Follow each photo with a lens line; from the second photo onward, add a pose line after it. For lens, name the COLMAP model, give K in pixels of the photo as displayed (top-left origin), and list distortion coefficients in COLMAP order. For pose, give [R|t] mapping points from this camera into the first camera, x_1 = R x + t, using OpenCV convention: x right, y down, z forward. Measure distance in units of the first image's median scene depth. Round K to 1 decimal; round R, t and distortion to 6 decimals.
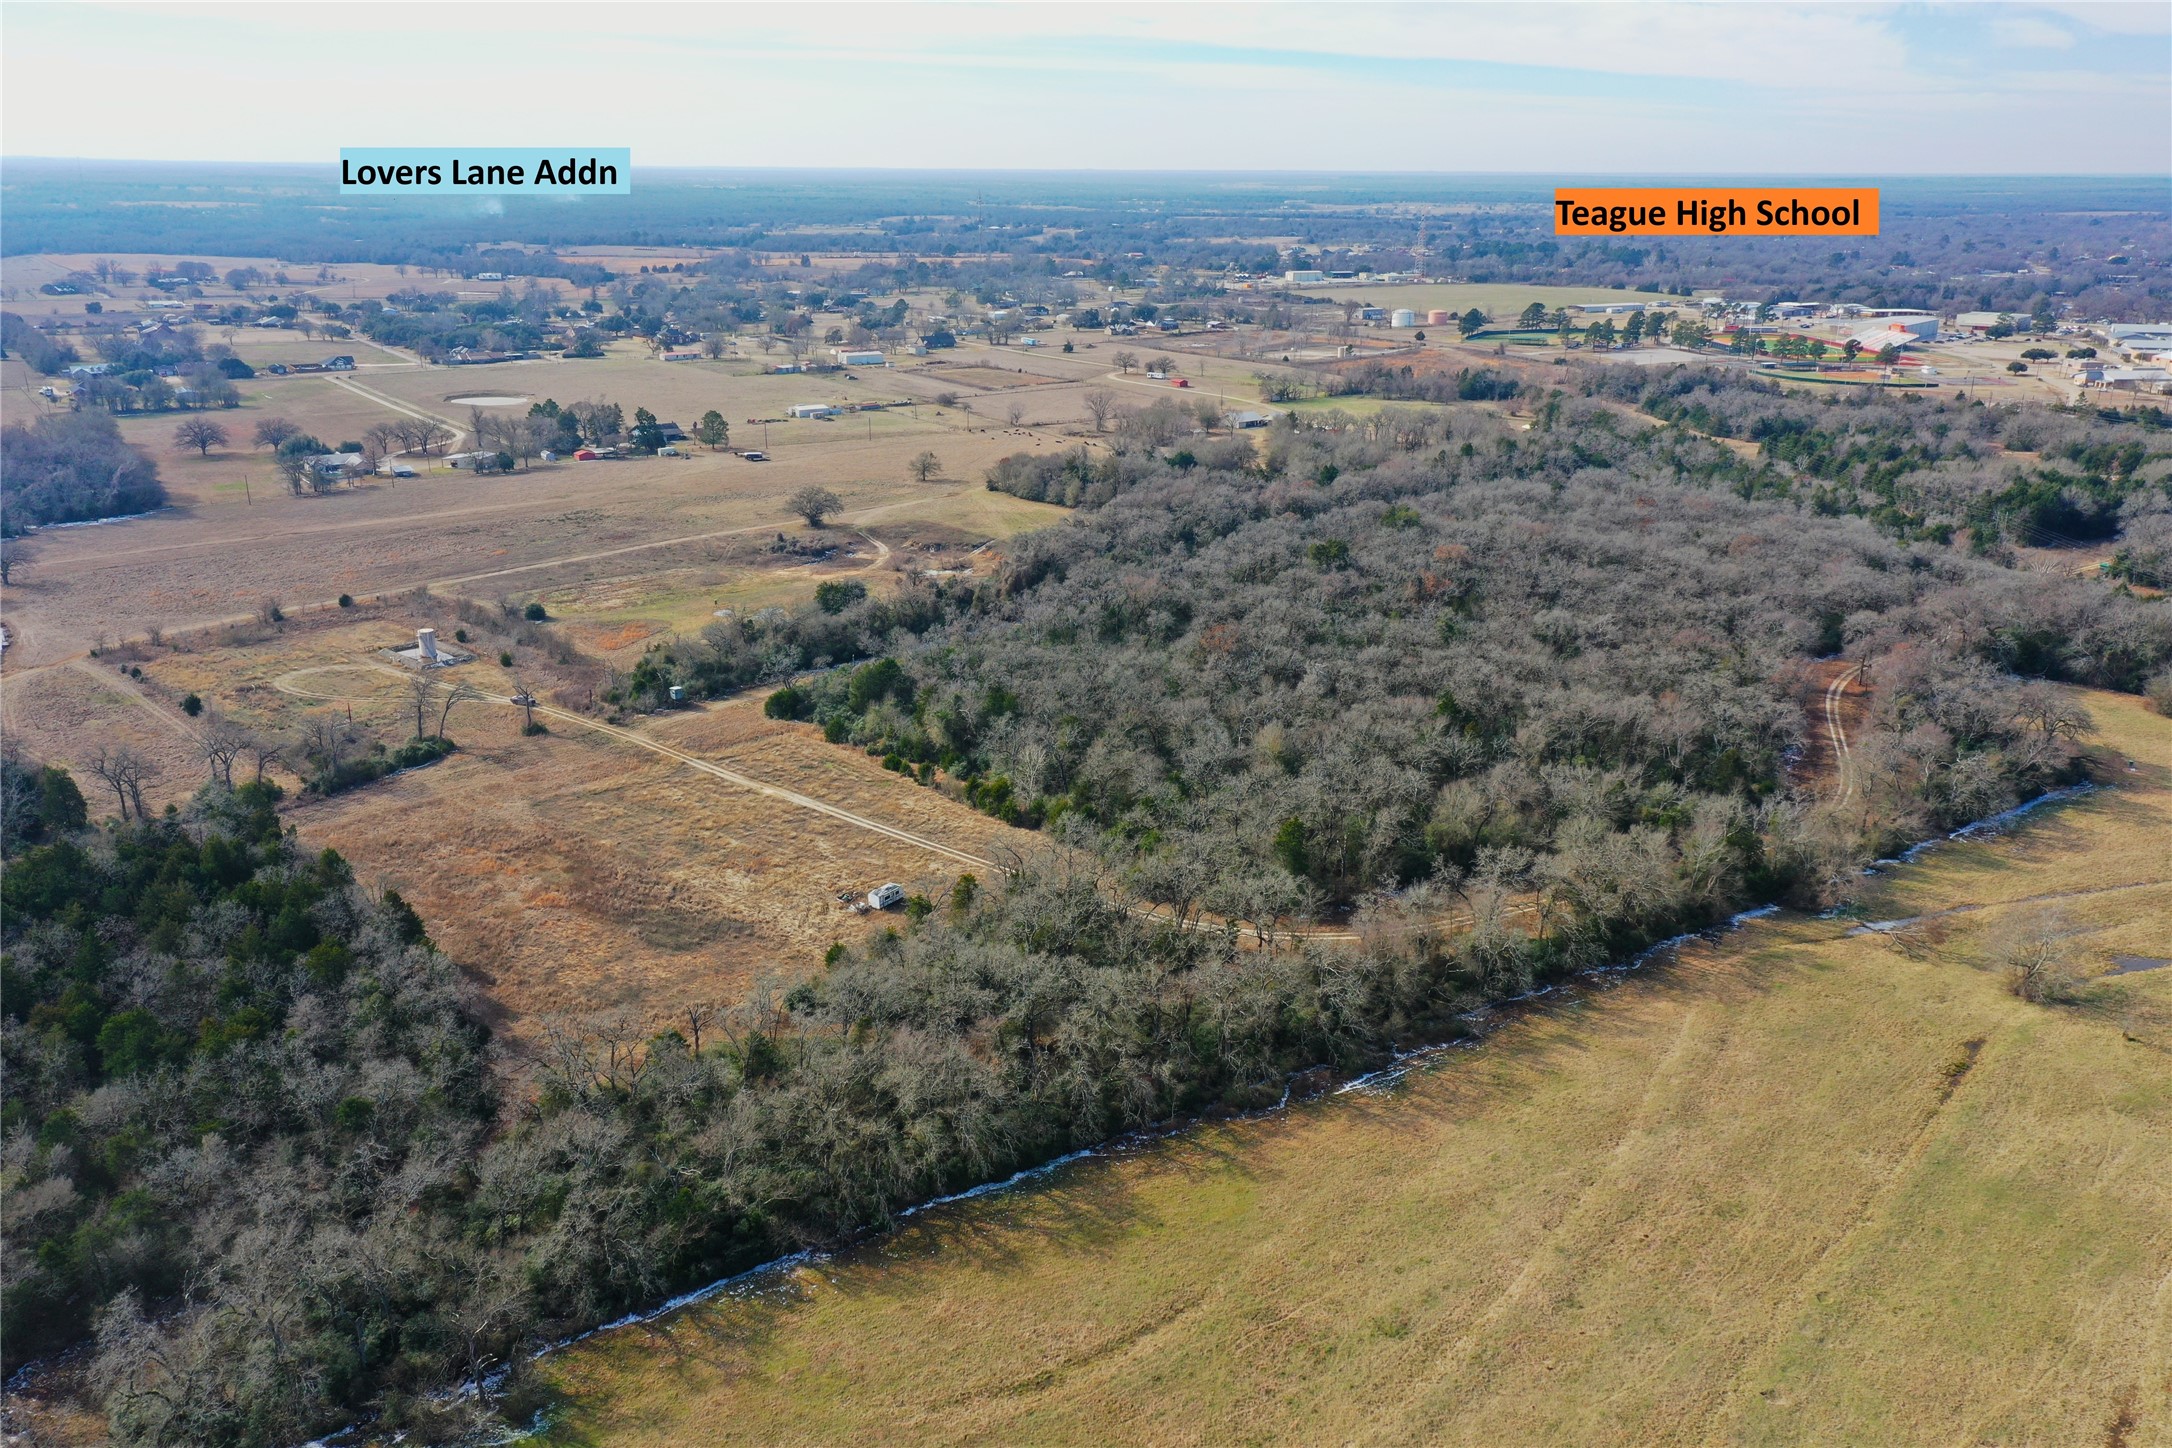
lens RADIAL K [[1728.1, 0, 1092.3], [0, 1728.1, 724.4], [0, 0, 1]] dist [0.019377, 0.008607]
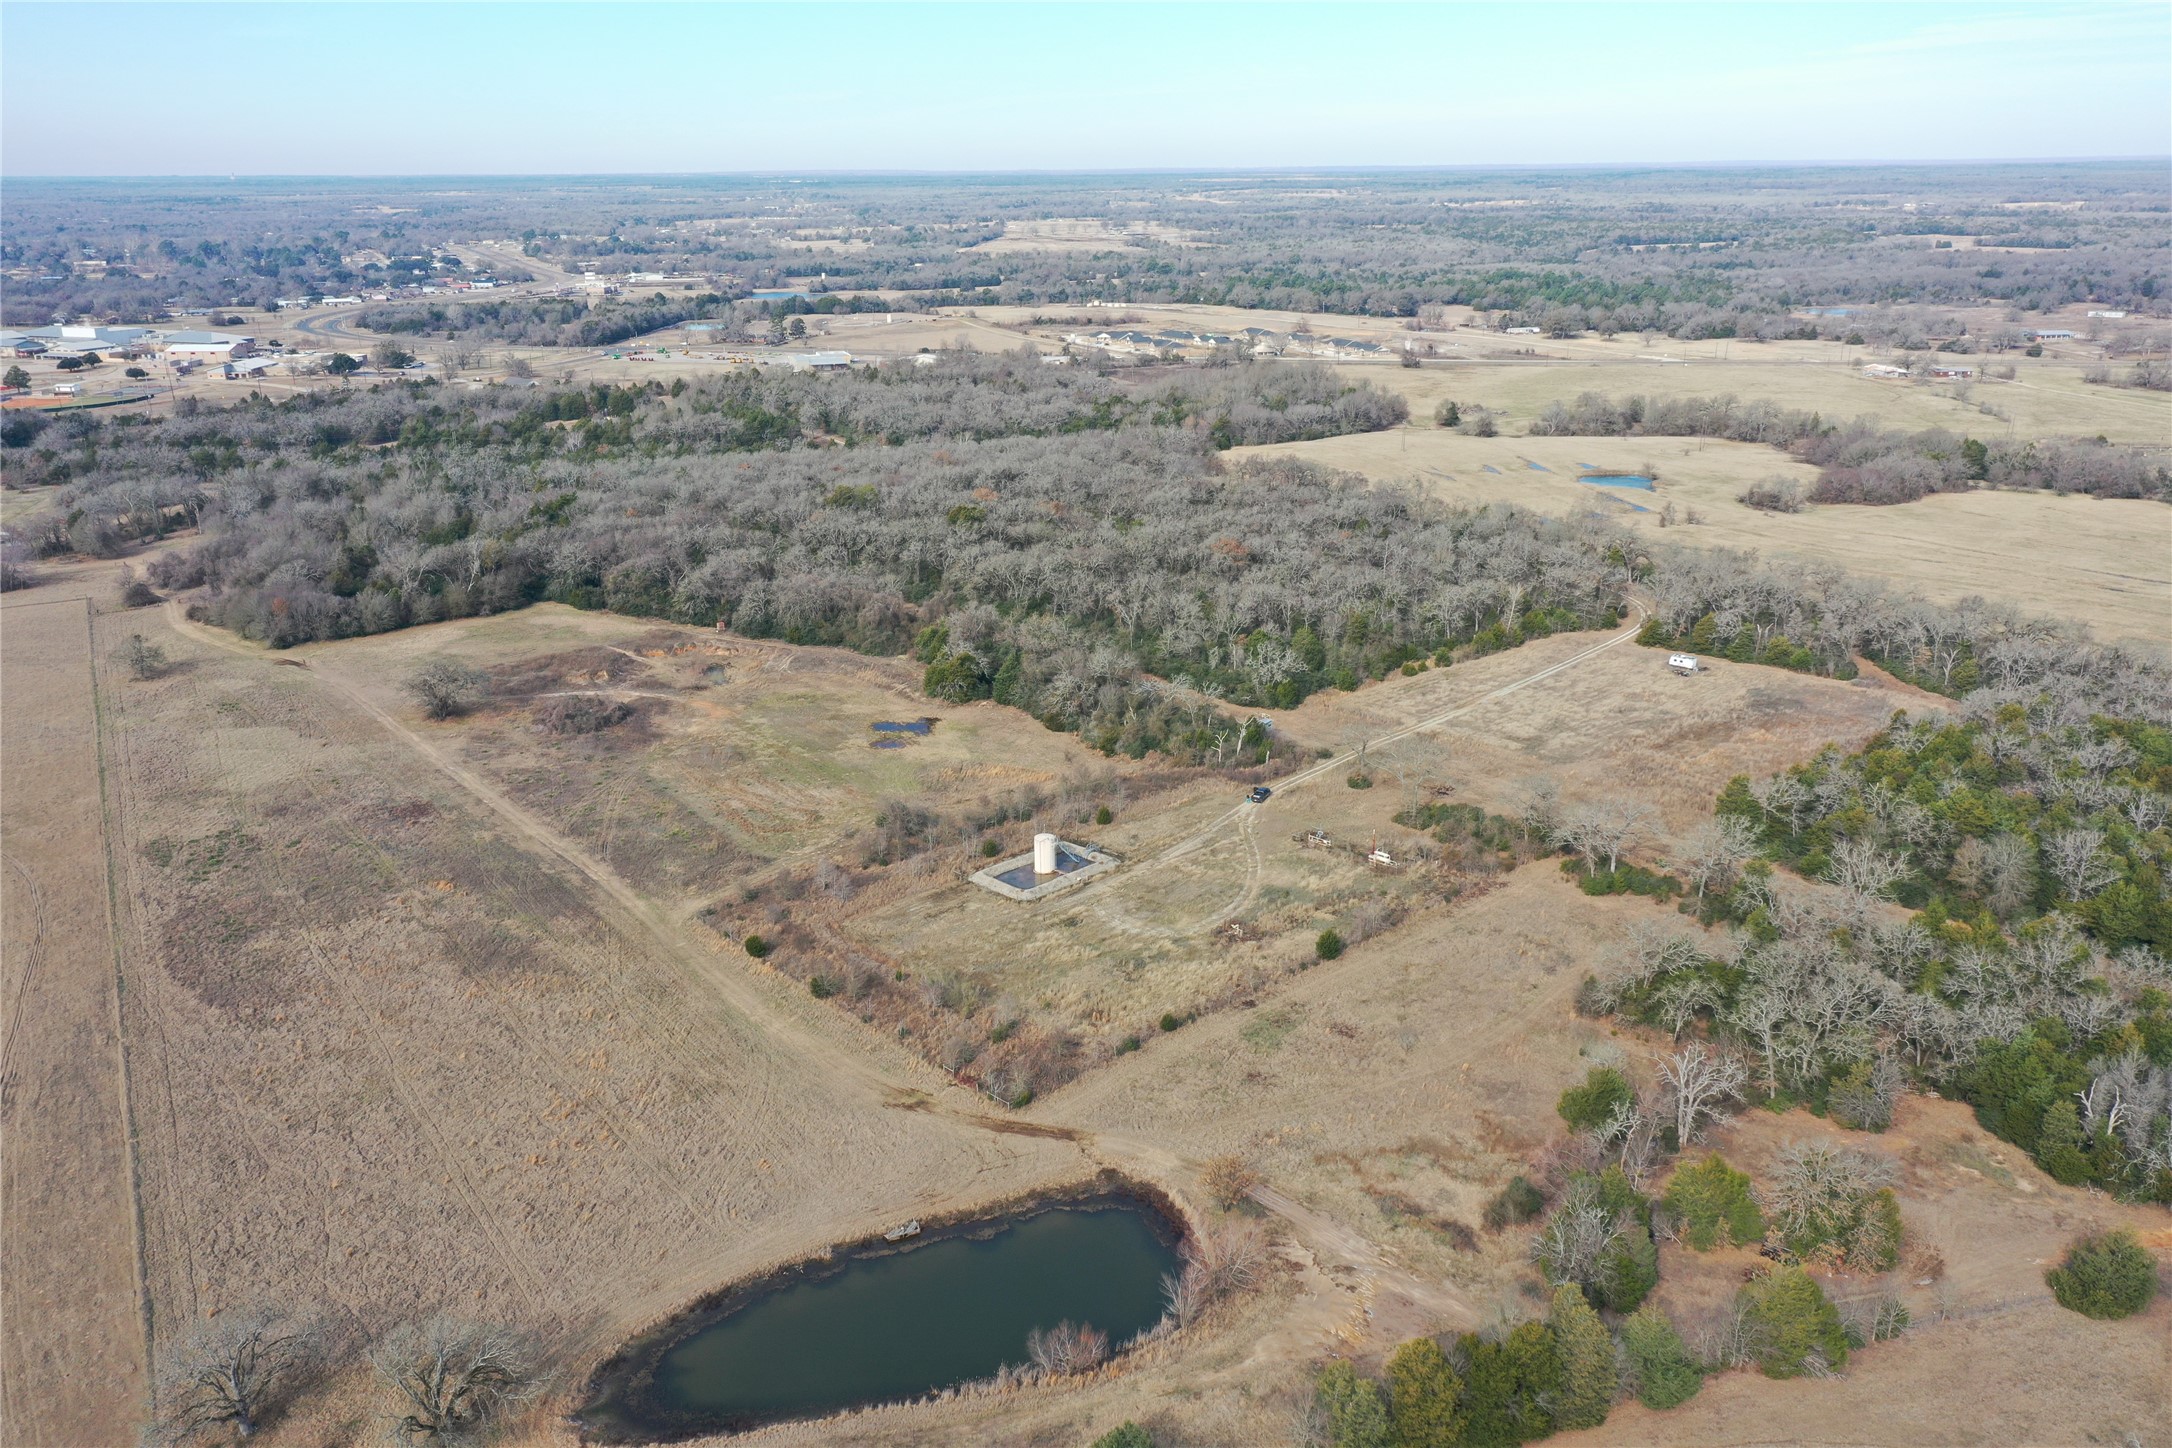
lens RADIAL K [[1728.1, 0, 1092.3], [0, 1728.1, 724.4], [0, 0, 1]] dist [0.019377, 0.008607]
pose [[0.023404, -0.313640, 0.949254, -0.754150], [0.317130, 0.902803, 0.290473, -0.214941], [-0.948093, 0.294239, 0.120593, 0.635402]]
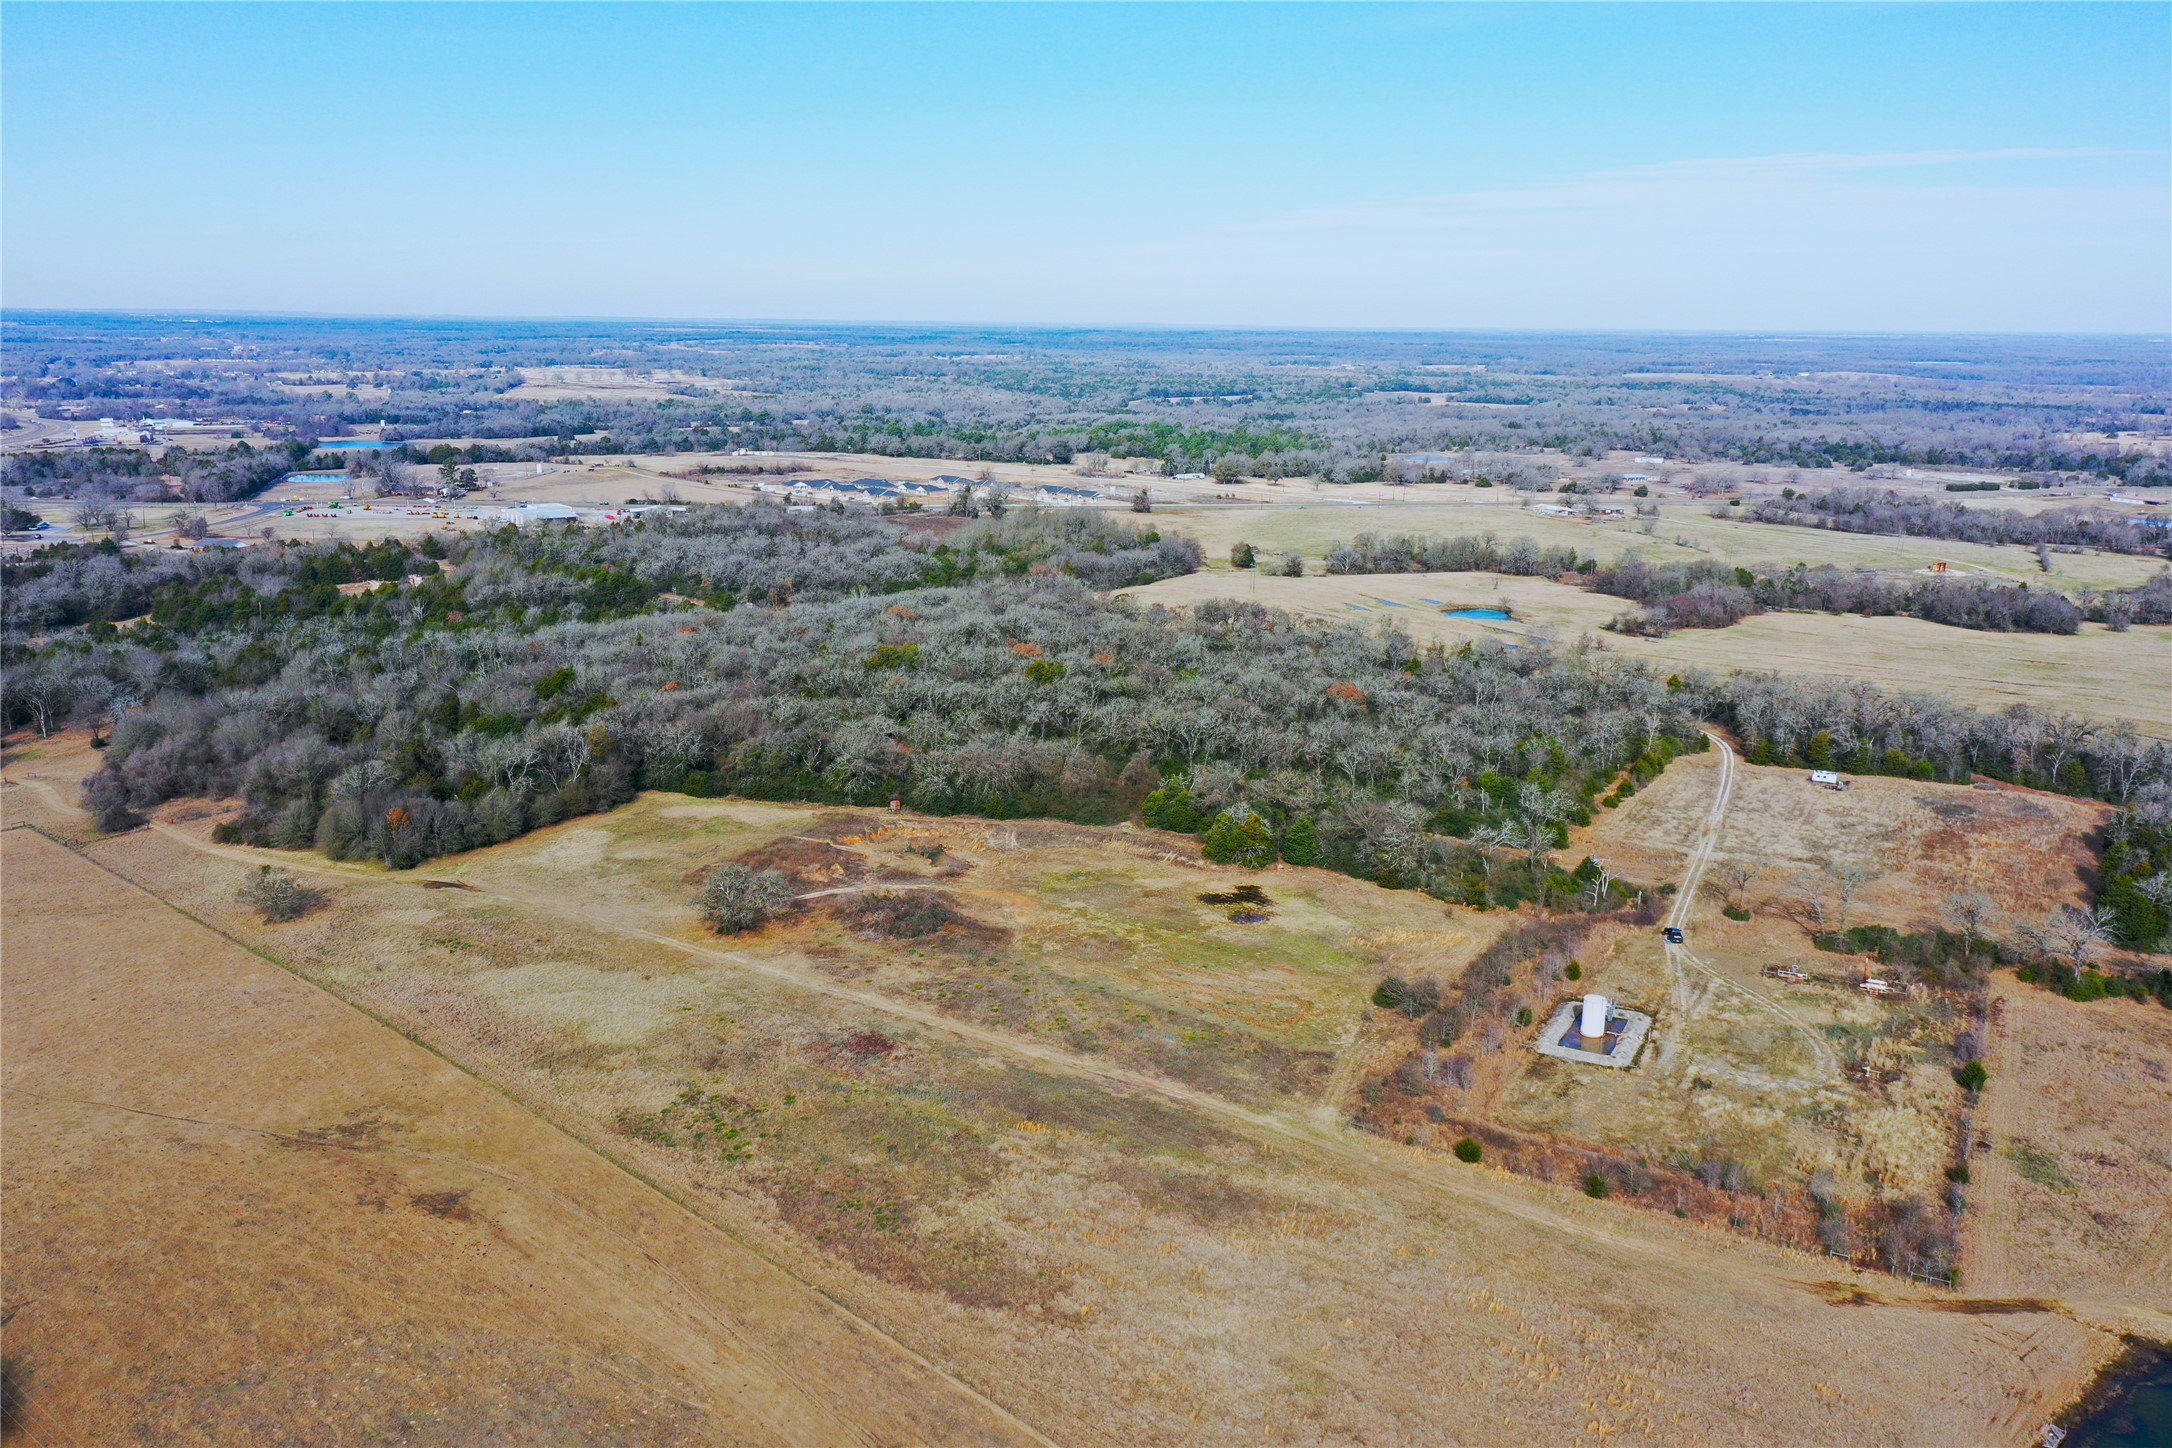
lens RADIAL K [[1728.1, 0, 1092.3], [0, 1728.1, 724.4], [0, 0, 1]] dist [0.019377, 0.008607]
pose [[-0.293422, -0.227477, 0.928525, -0.675575], [0.282487, 0.907273, 0.311539, -0.304763], [-0.913293, 0.353709, -0.201954, 0.923159]]
